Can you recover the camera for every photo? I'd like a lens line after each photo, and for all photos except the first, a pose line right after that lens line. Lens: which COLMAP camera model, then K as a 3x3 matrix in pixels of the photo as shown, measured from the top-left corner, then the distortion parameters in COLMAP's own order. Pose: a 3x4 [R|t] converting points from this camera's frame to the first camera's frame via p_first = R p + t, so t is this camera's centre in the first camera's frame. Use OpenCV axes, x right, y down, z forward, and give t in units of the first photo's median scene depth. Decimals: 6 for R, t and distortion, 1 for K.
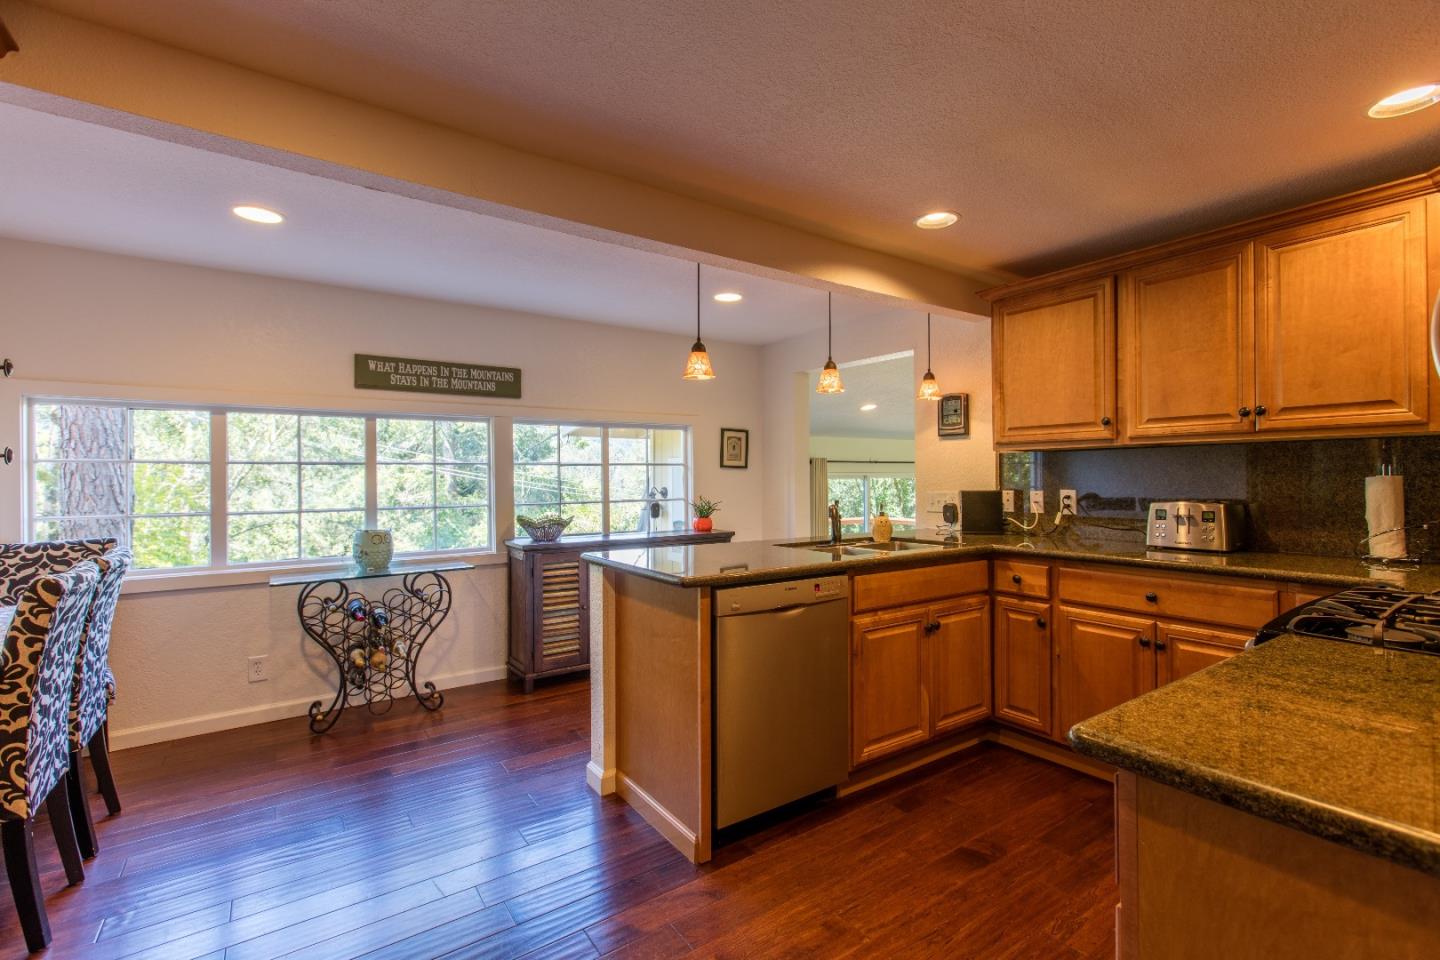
lens RADIAL K [[646.2, 0, 724.6], [0, 646.2, 478.3], [0, 0, 1]] dist [0.002348, -0.000217]
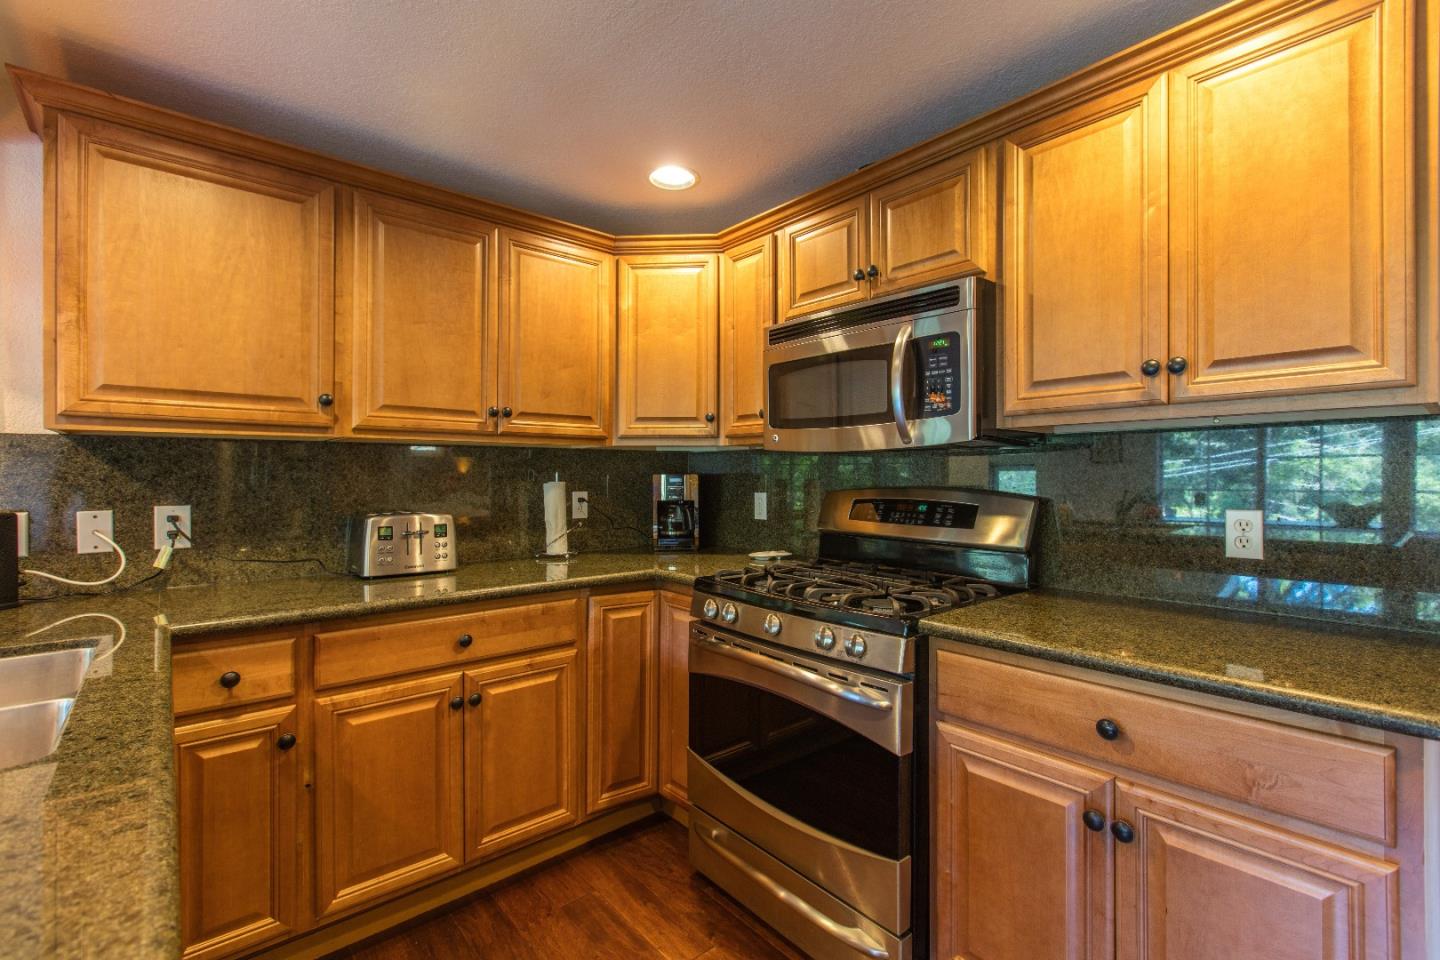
lens RADIAL K [[646.2, 0, 724.6], [0, 646.2, 478.3], [0, 0, 1]] dist [0.002348, -0.000217]
pose [[-0.106819, 0.004652, 0.994268, -0.123942], [0.003278, 0.999985, -0.004326, -0.003726], [-0.994273, 0.002797, -0.106833, 0.723569]]
